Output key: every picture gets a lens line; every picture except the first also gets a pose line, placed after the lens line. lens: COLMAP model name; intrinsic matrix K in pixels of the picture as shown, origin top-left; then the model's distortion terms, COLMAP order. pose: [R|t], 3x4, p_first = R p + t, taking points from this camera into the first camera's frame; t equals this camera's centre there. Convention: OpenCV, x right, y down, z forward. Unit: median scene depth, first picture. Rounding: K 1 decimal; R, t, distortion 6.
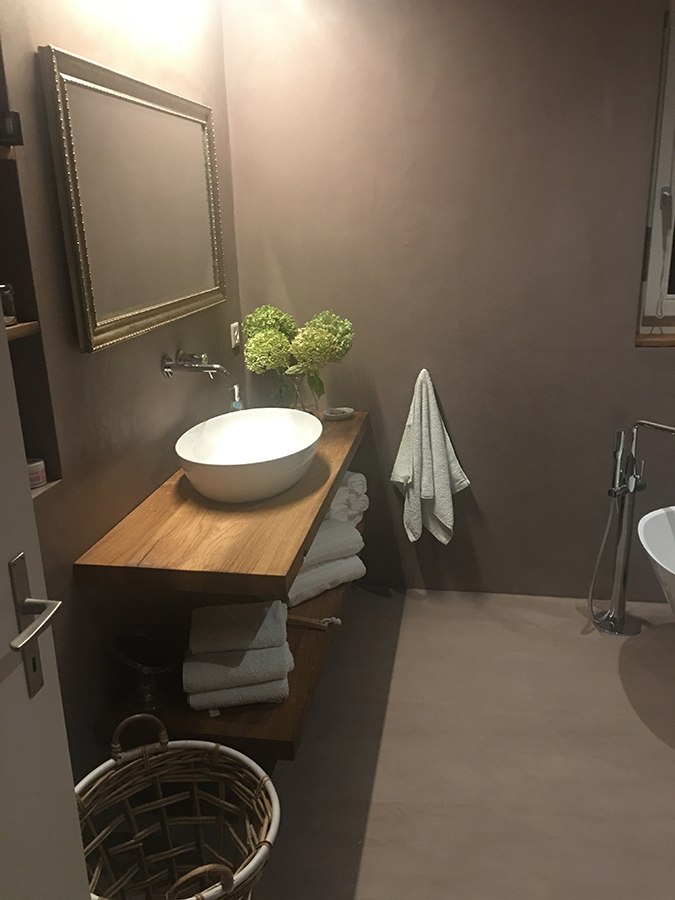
lens RADIAL K [[750.9, 0, 334.7], [0, 750.9, 444.7], [0, 0, 1]] dist [0.037647, -0.013450]
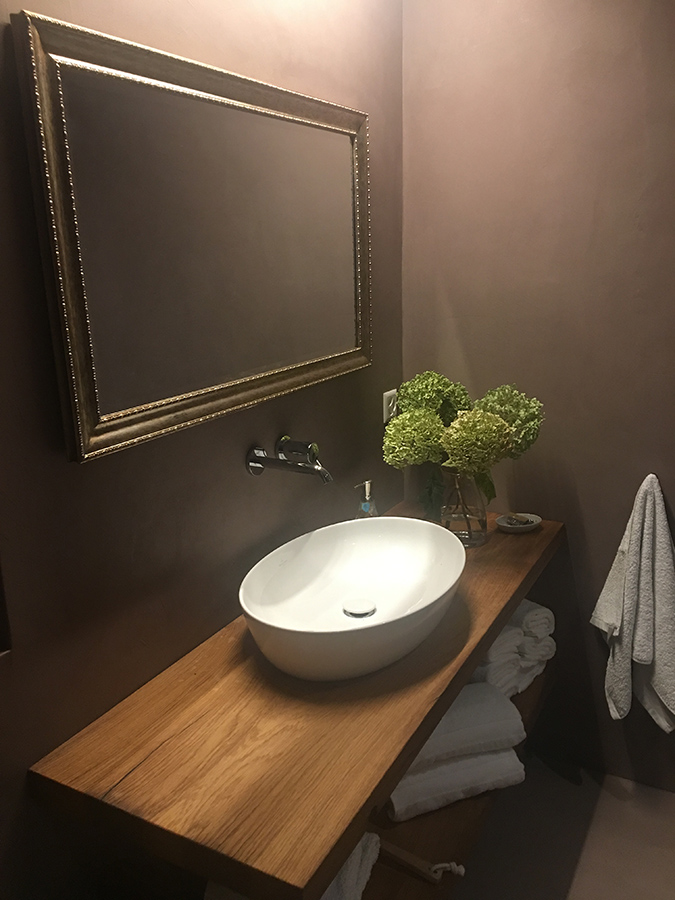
lens RADIAL K [[750.9, 0, 334.7], [0, 750.9, 444.7], [0, 0, 1]] dist [0.037647, -0.013450]
pose [[0.943413, 0.082387, -0.321222, 0.072464], [-0.093430, 0.995443, -0.019086, -0.096419], [0.318186, 0.048018, 0.946812, 0.283112]]
